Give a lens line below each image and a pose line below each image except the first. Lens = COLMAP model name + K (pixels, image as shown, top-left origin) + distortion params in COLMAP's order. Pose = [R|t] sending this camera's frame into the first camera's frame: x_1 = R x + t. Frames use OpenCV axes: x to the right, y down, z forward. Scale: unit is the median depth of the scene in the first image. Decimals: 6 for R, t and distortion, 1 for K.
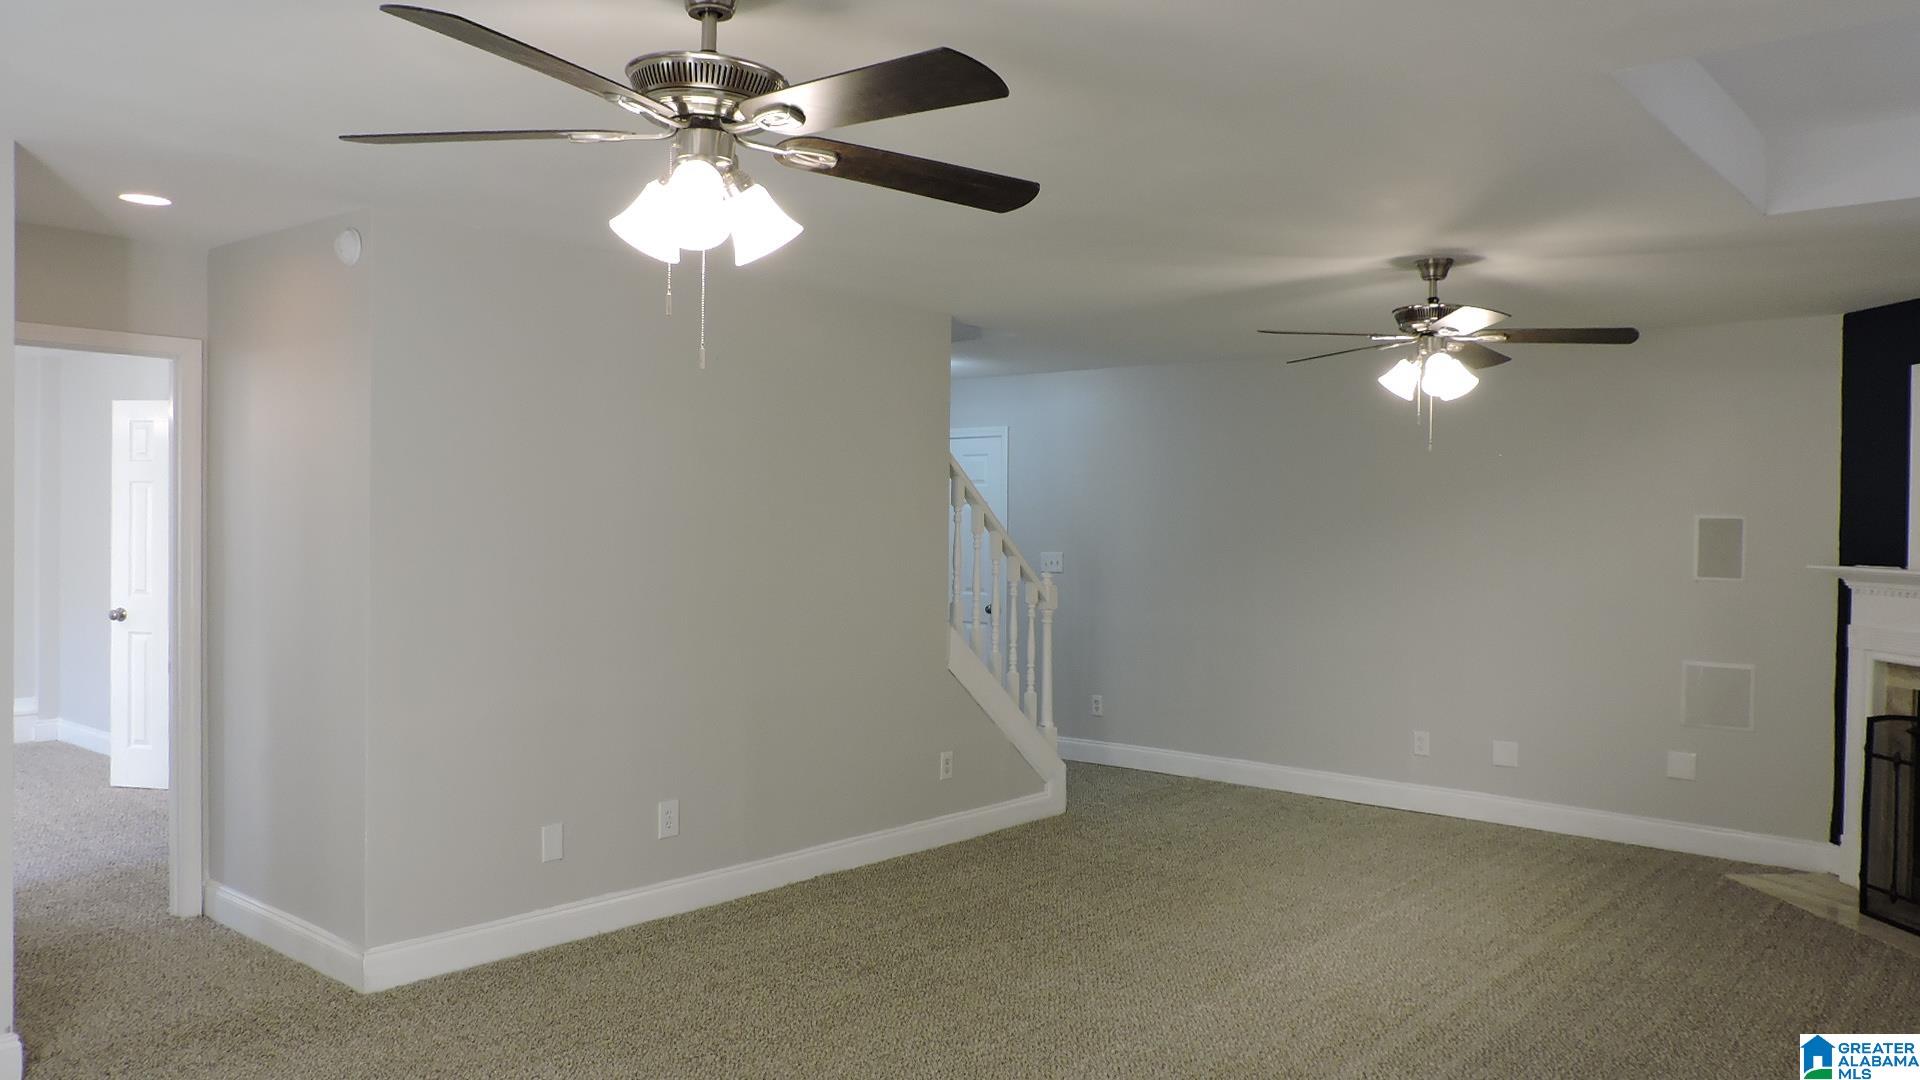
lens RADIAL K [[1384.1, 0, 959.0], [0, 1384.1, 534.1], [0, 0, 1]] dist [0.006058, 0.004106]
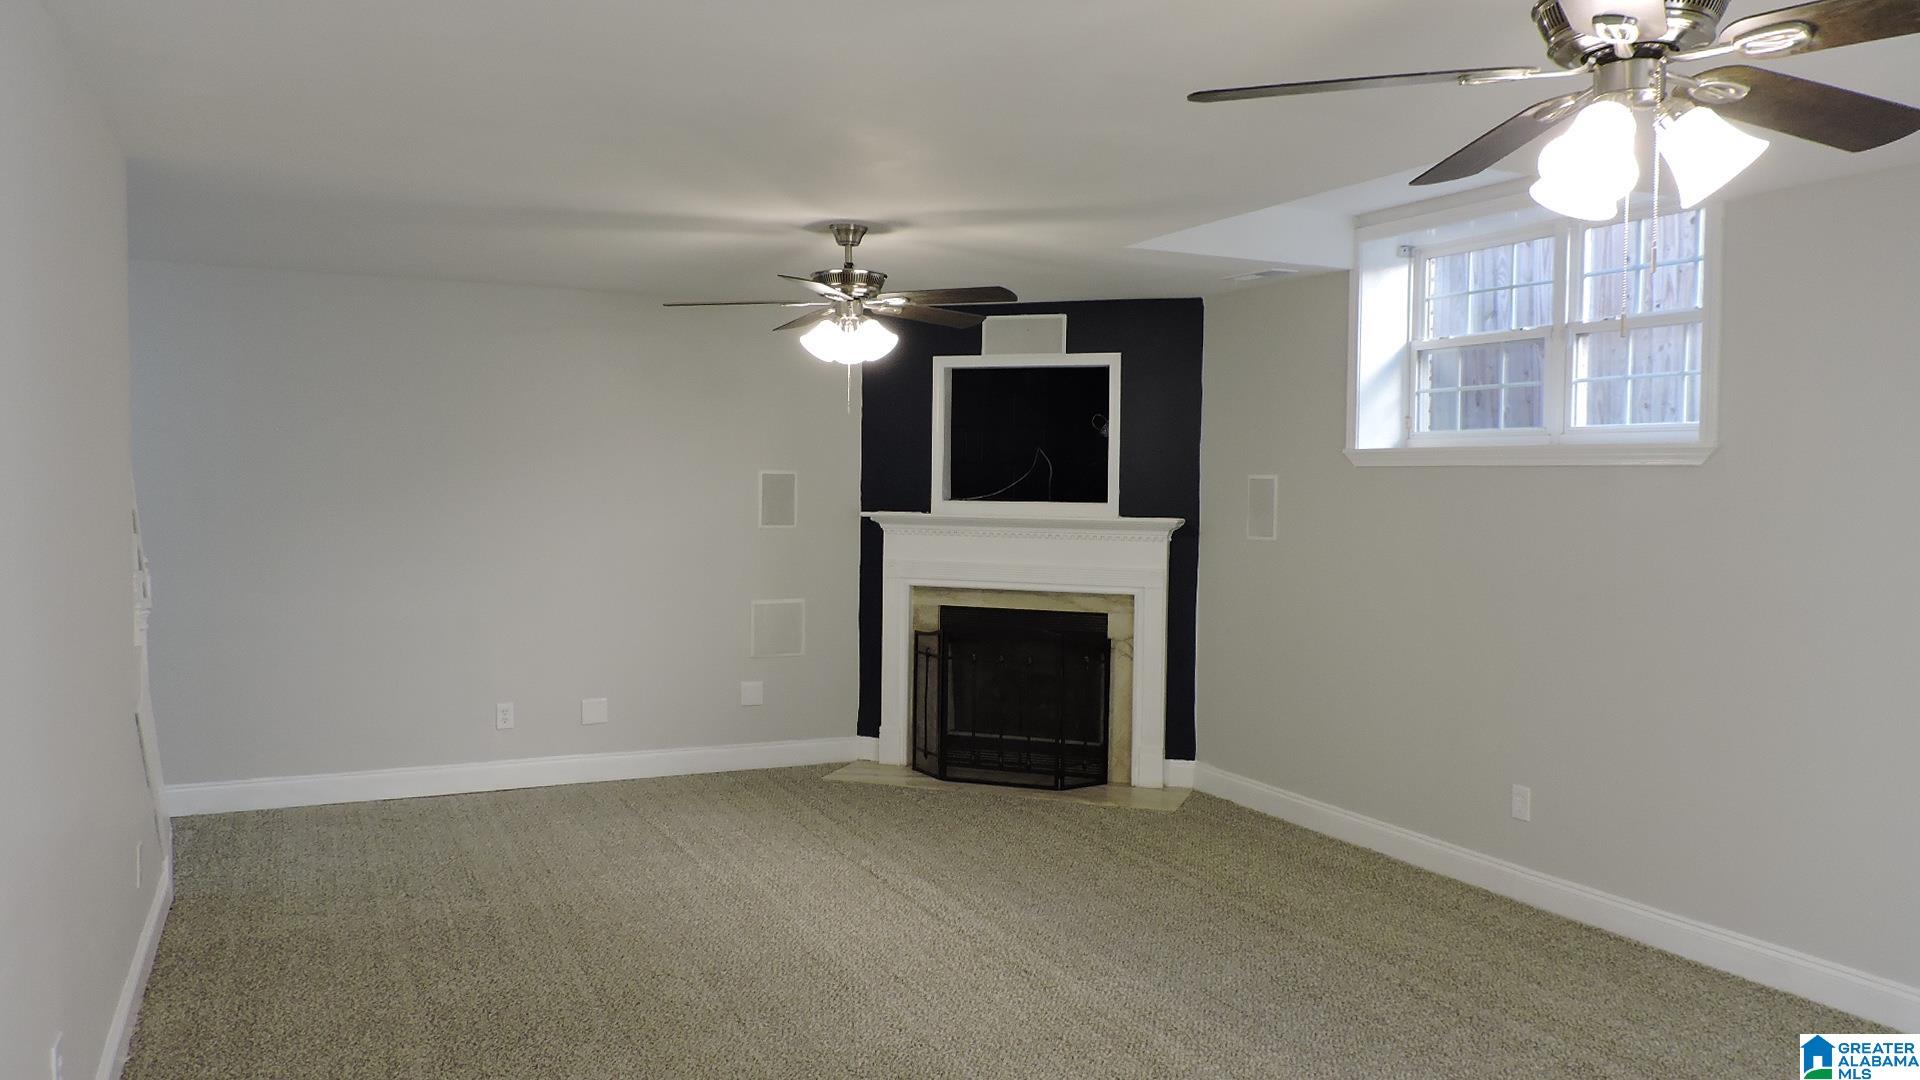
lens RADIAL K [[1384.1, 0, 957.8], [0, 1384.1, 539.8], [0, 0, 1]] dist [0.006058, 0.004106]
pose [[0.437343, -0.051028, 0.897846, -0.433543], [0.008216, 0.998574, 0.052751, -0.016485], [-0.899257, -0.015694, 0.437139, 0.381149]]
